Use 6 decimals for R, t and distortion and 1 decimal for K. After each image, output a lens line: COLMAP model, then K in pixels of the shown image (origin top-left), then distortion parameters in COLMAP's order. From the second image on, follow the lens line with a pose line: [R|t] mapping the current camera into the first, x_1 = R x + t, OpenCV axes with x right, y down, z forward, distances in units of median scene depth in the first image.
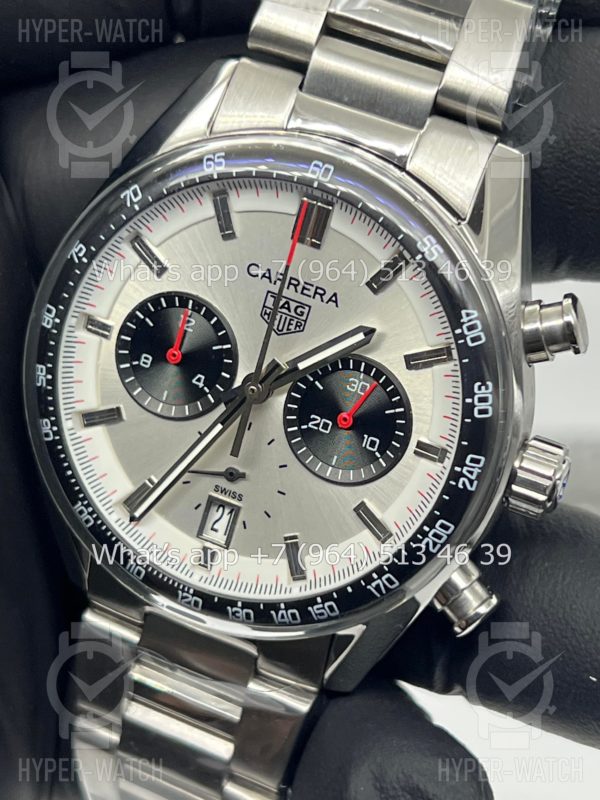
lens RADIAL K [[1780.5, 0, 300.0], [0, 1780.5, 400.0], [0, 0, 1]] dist [0.067882, 0.198748]
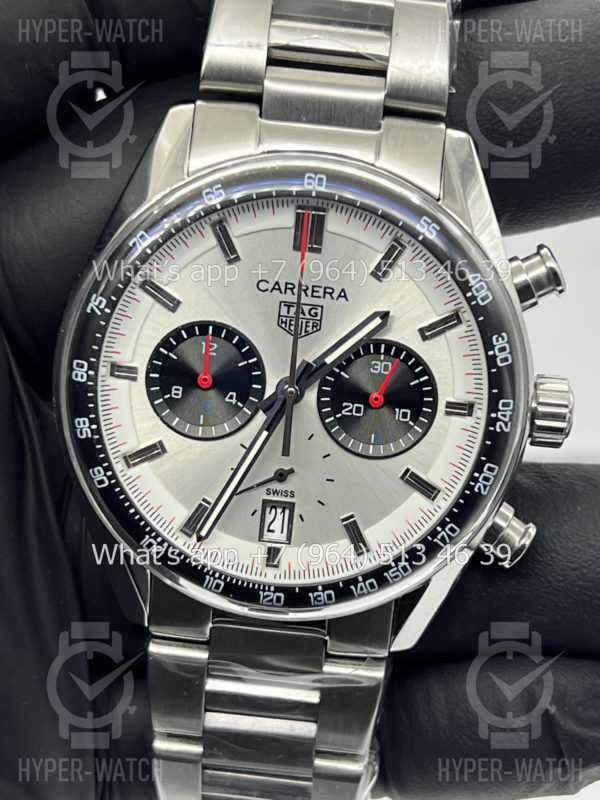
lens RADIAL K [[1780.5, 0, 300.0], [0, 1780.5, 400.0], [0, 0, 1]] dist [0.067882, 0.198748]
pose [[0.943338, -0.226578, 0.242436, -0.284857], [0.236791, 0.971468, -0.013449, 0.015085], [-0.232471, 0.070094, 0.970074, -0.057759]]
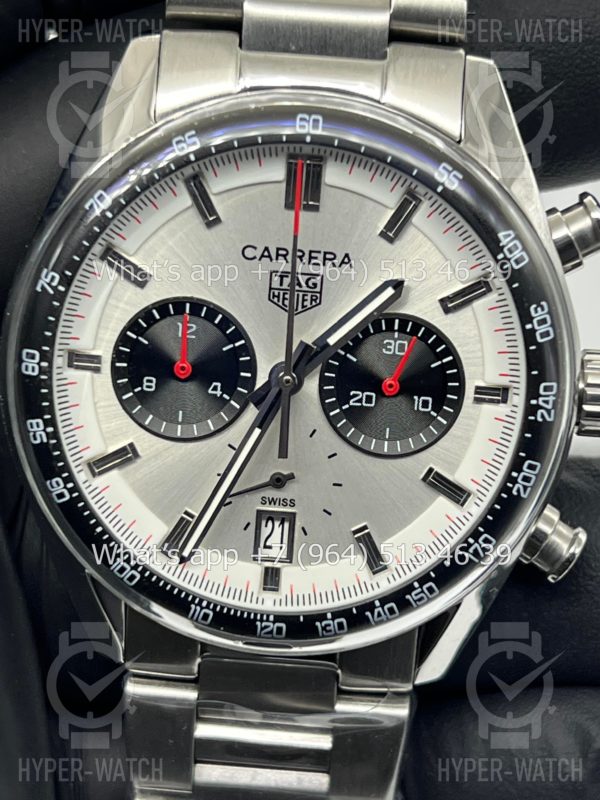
lens RADIAL K [[1780.5, 0, 300.0], [0, 1780.5, 400.0], [0, 0, 1]] dist [0.067882, 0.198748]
pose [[0.936085, -0.258867, 0.238187, -0.235751], [0.264539, 0.964338, 0.008414, -0.001969], [-0.231871, 0.055134, 0.971183, 0.124855]]
